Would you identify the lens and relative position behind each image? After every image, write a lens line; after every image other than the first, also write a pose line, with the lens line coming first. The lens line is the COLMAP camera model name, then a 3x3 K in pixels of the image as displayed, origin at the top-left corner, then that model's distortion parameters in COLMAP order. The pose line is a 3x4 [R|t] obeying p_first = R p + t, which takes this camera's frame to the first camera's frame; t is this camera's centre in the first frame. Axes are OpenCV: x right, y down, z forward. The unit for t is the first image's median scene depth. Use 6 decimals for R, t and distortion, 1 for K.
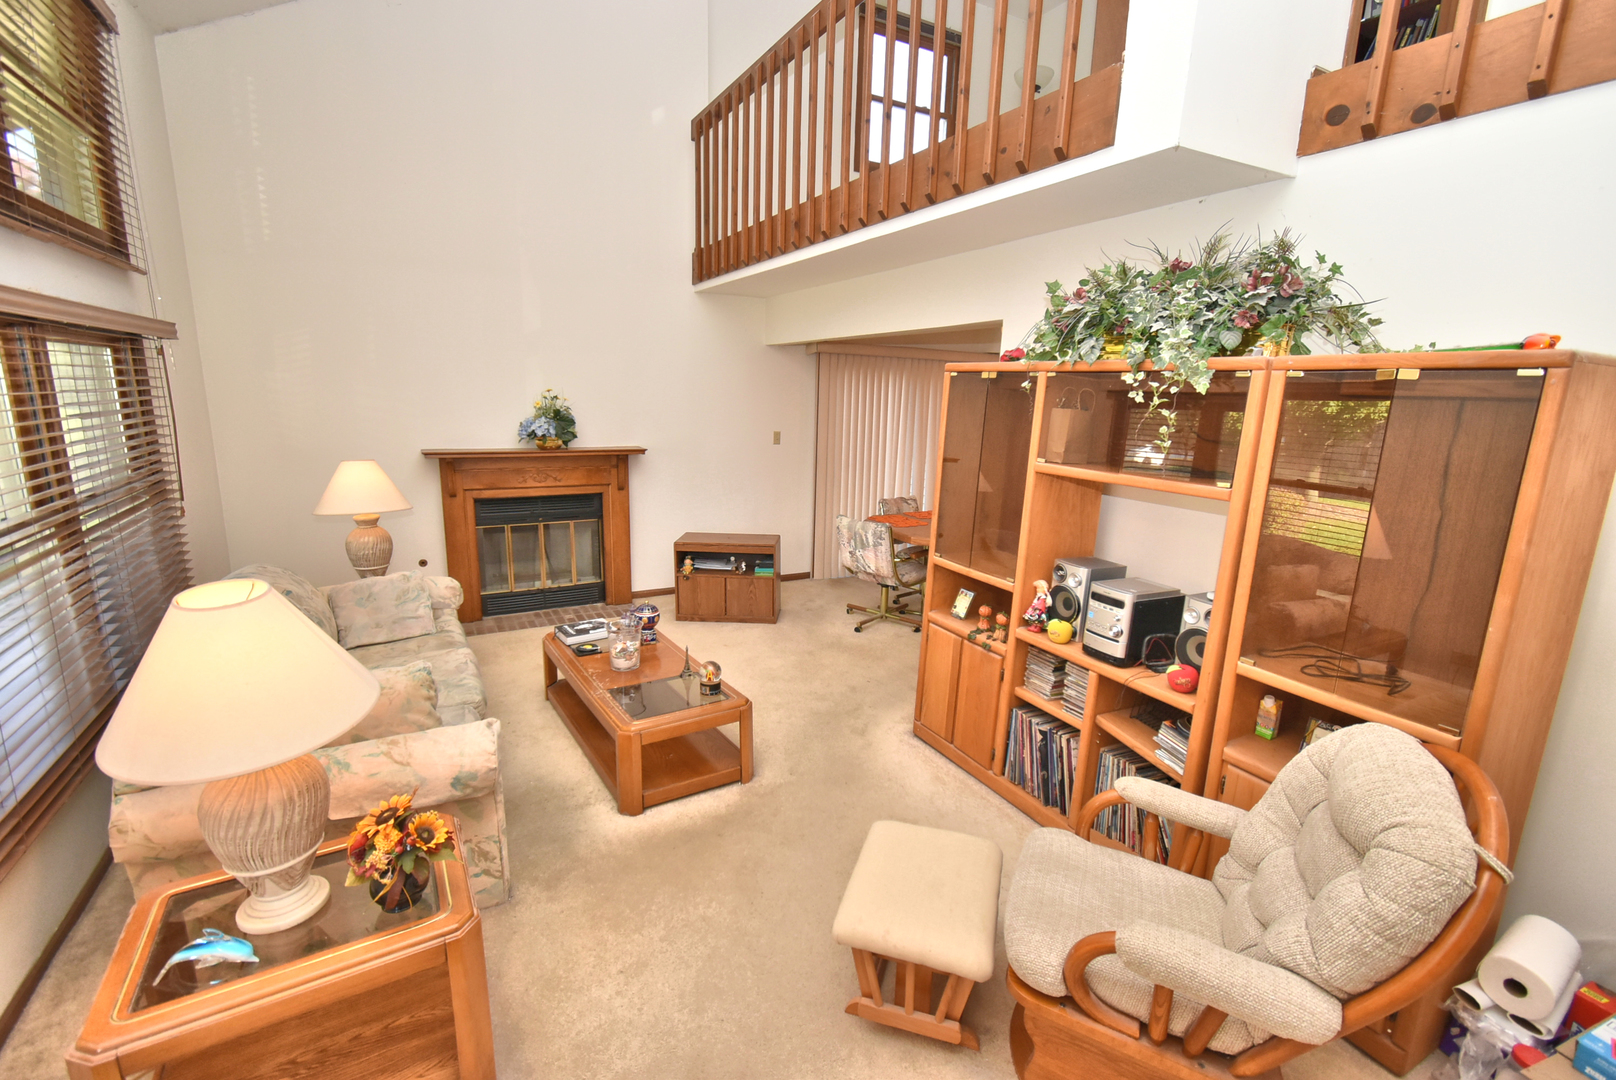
lens RADIAL K [[717.4, 0, 808.1], [0, 717.4, 547.0], [0, 0, 1]] dist [0.004112, -0.001798]
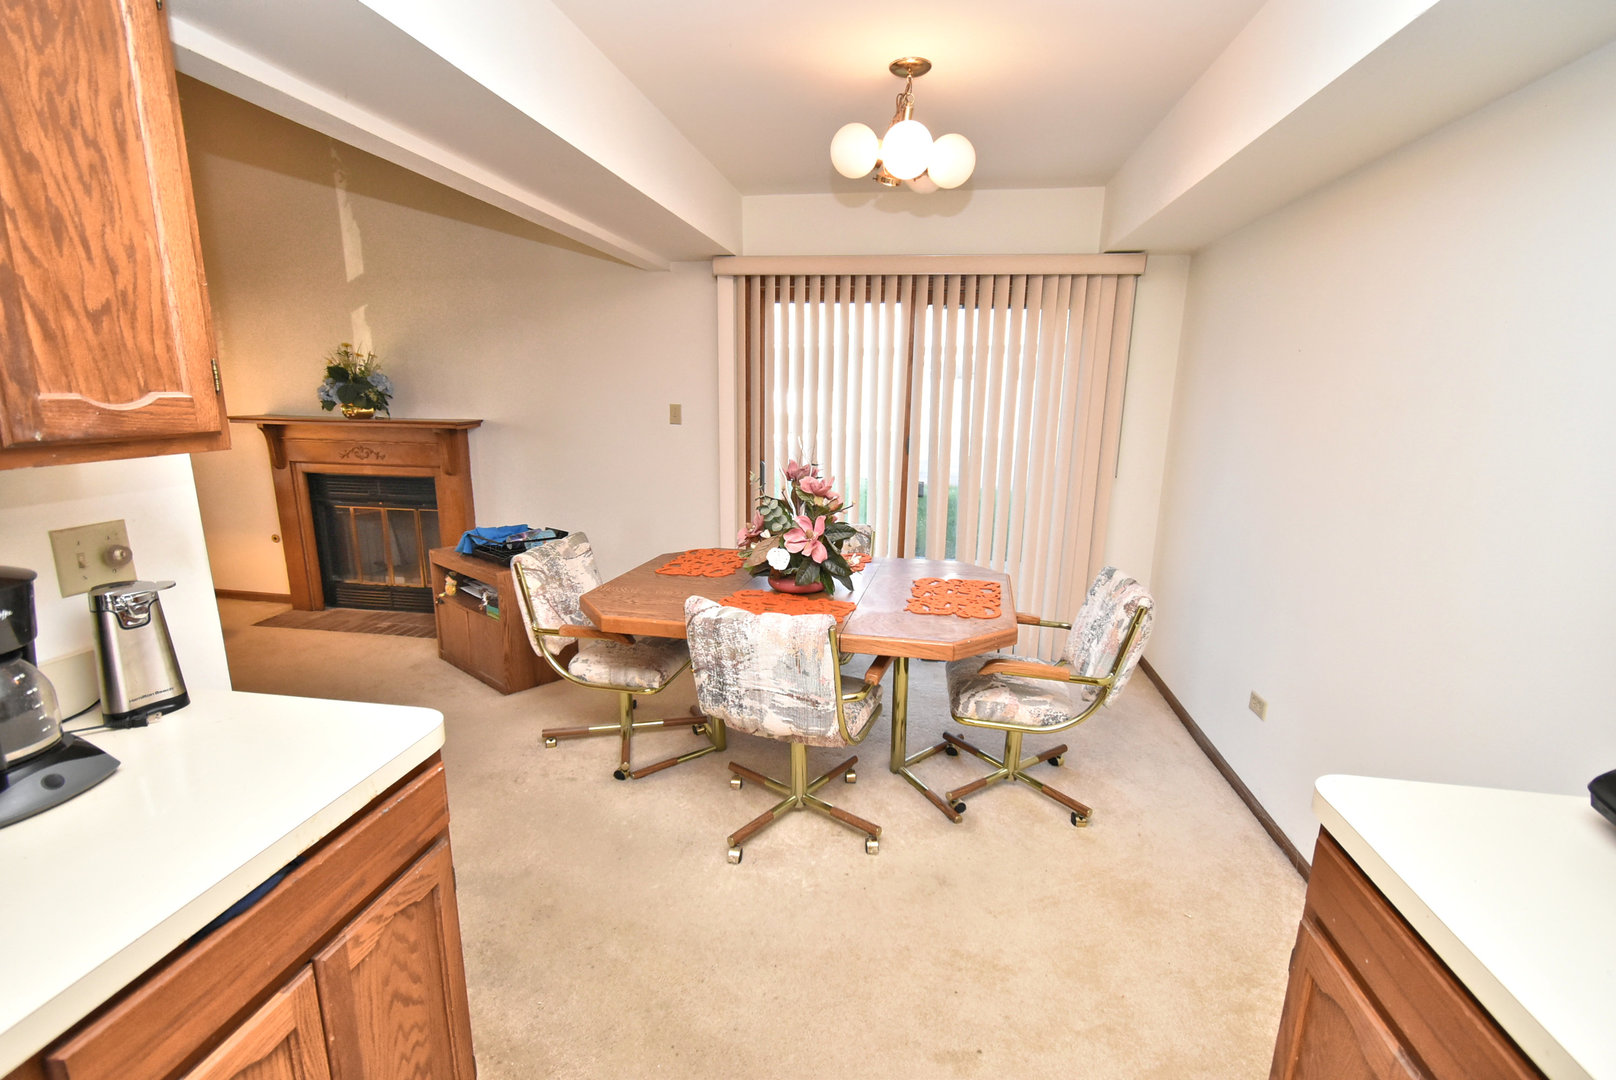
lens RADIAL K [[717.4, 0, 813.4], [0, 717.4, 541.0], [0, 0, 1]] dist [0.004112, -0.001798]
pose [[0.792207, 0.114144, -0.599482, 0.851255], [-0.122733, 0.992080, 0.026706, -0.126314], [0.597783, 0.052420, 0.799942, 1.008772]]
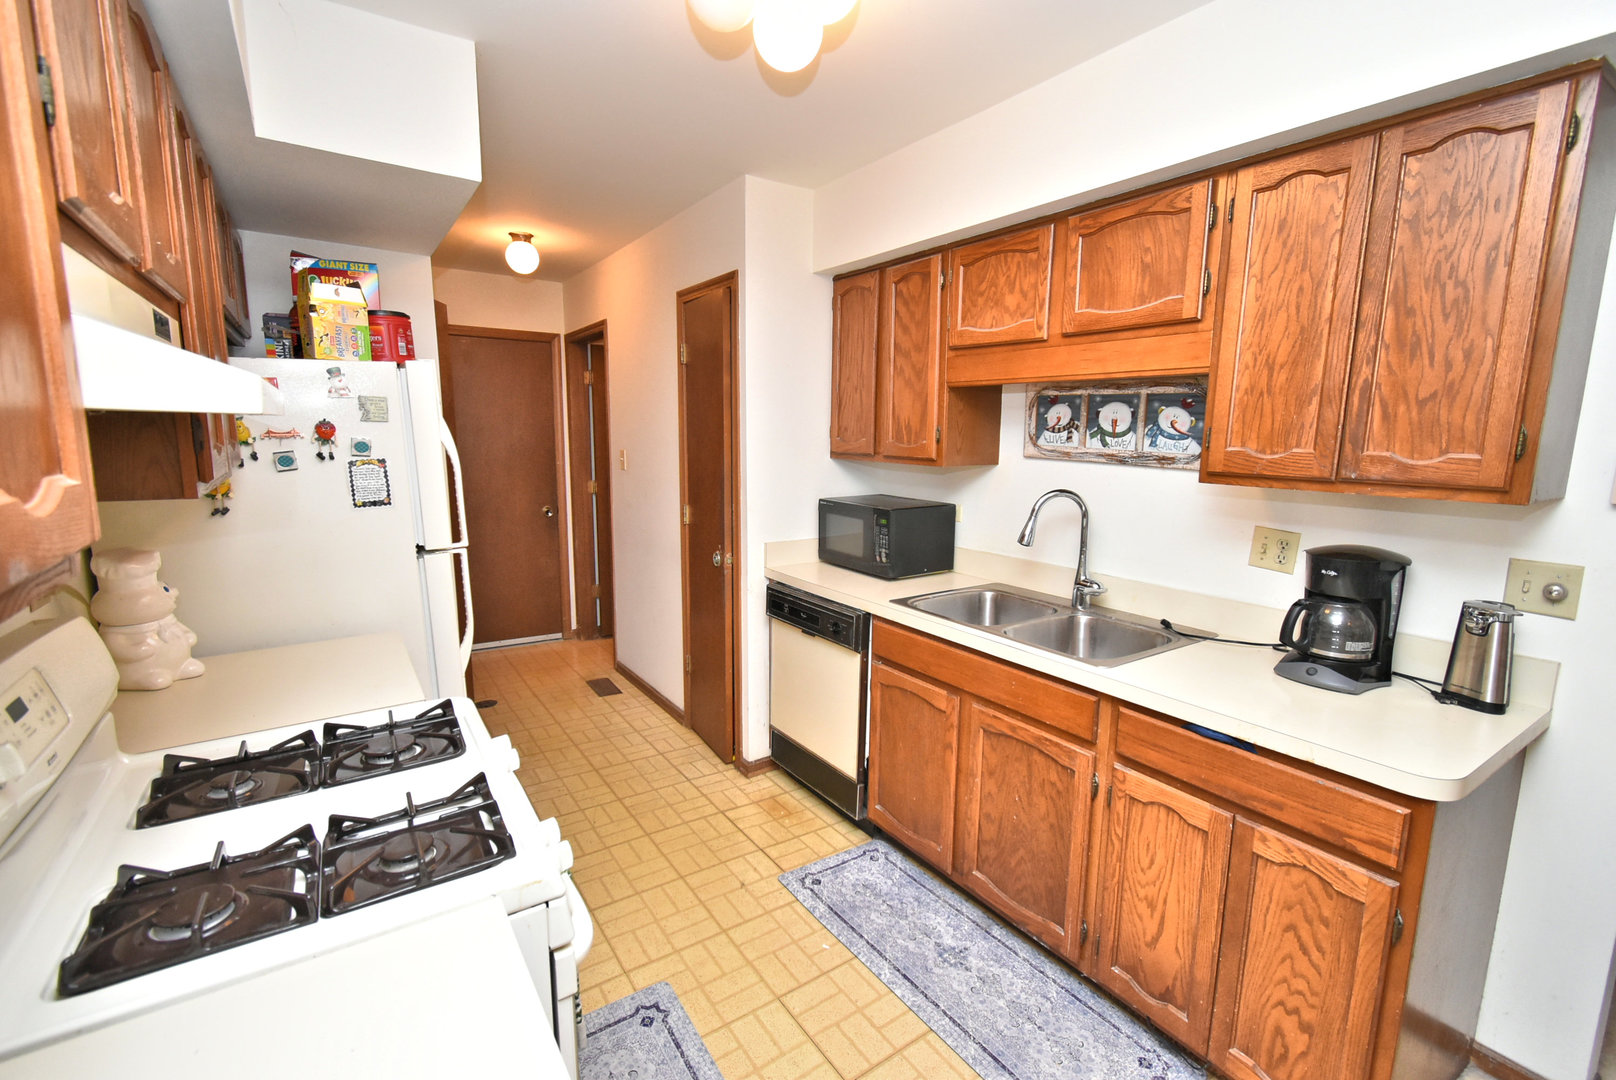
lens RADIAL K [[717.4, 0, 812.3], [0, 717.4, 544.1], [0, 0, 1]] dist [0.004112, -0.001798]
pose [[-0.994652, -0.022521, -0.100798, 0.846798], [-0.057905, 0.929729, 0.363663, -0.226470], [0.085525, 0.367555, -0.926061, 1.450170]]
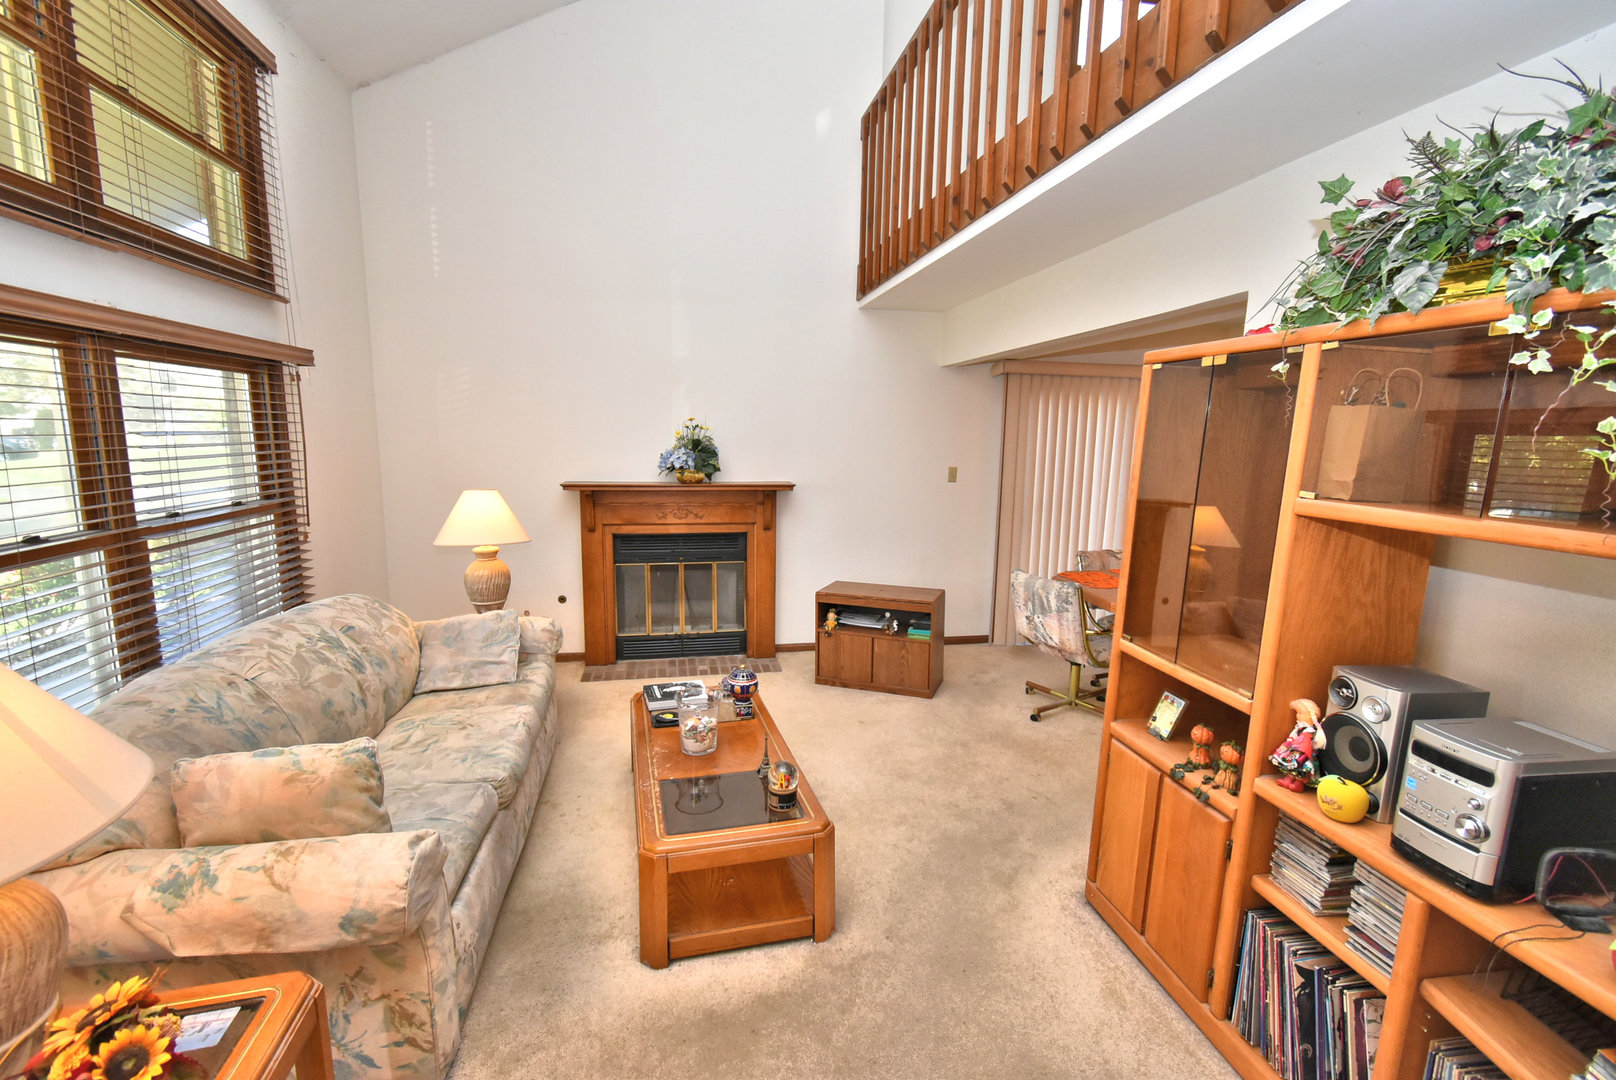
lens RADIAL K [[717.4, 0, 808.3], [0, 717.4, 544.7], [0, 0, 1]] dist [0.004112, -0.001798]
pose [[0.953361, 0.035372, -0.299751, 0.093771], [-0.055068, 0.996825, -0.057514, -0.020224], [0.296765, 0.071339, 0.952282, 0.268176]]
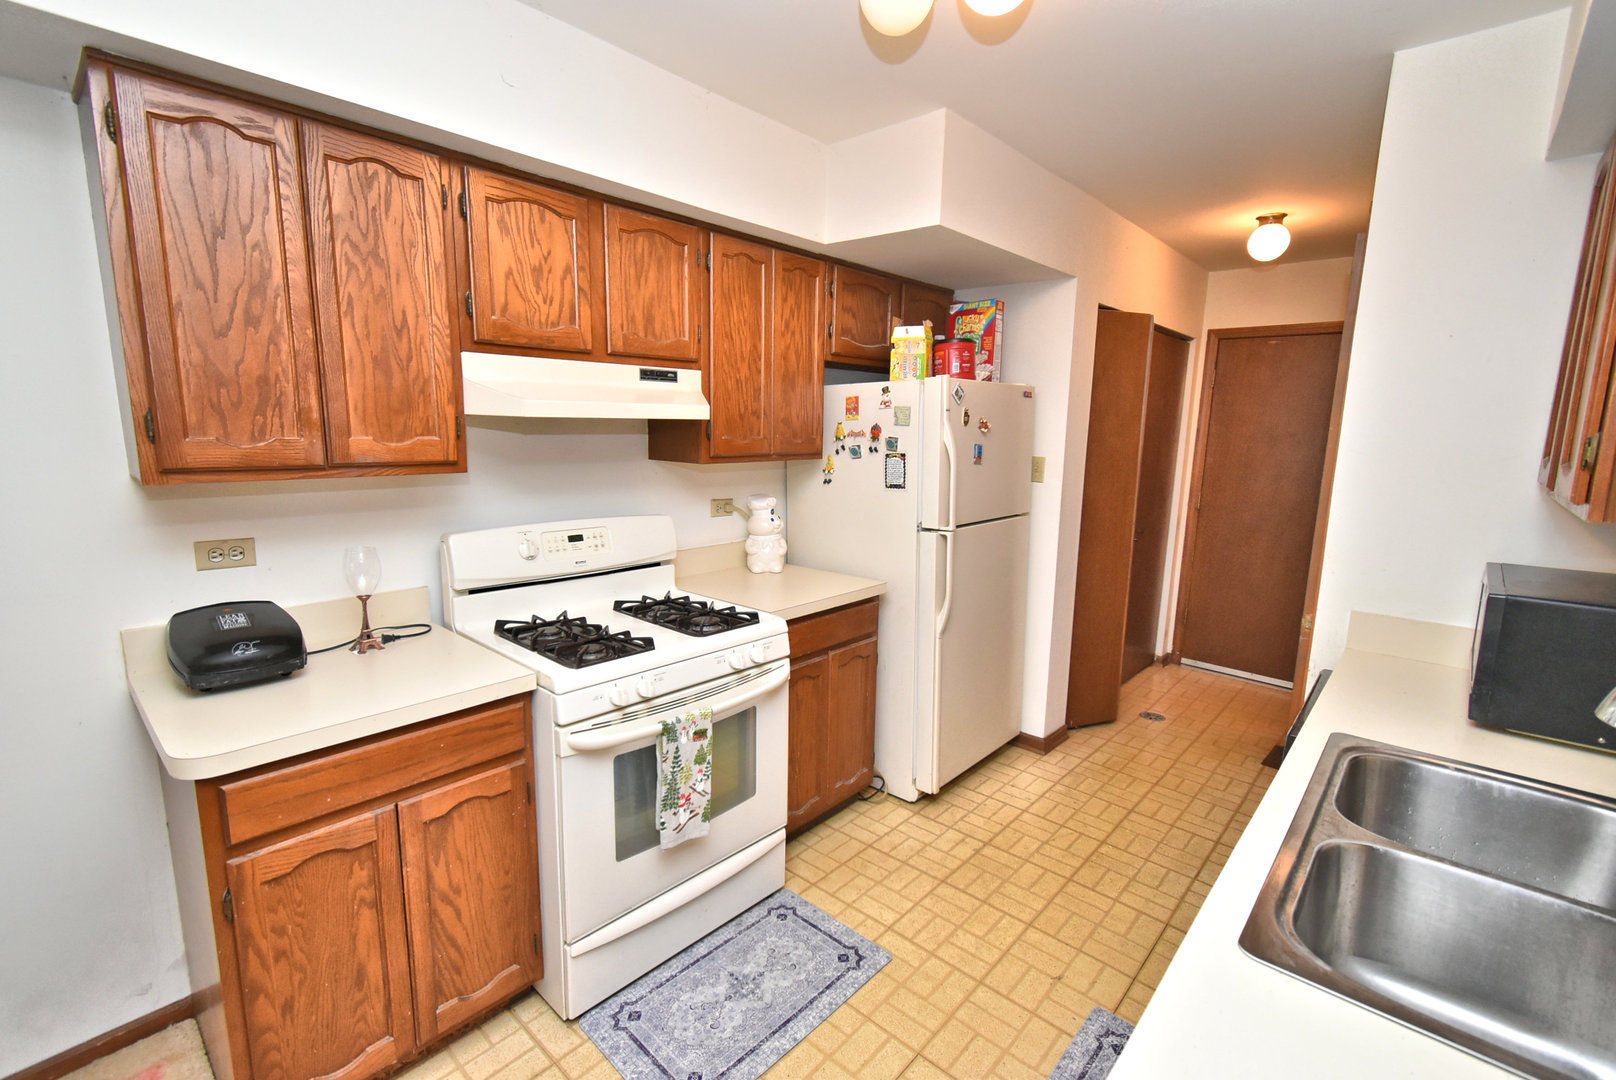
lens RADIAL K [[717.4, 0, 807.6], [0, 717.4, 542.3], [0, 0, 1]] dist [0.004112, -0.001798]
pose [[-0.325802, -0.189530, 0.926246, 0.432757], [0.175495, 0.950550, 0.256233, -0.183664], [-0.929007, 0.246033, -0.276429, 1.186511]]
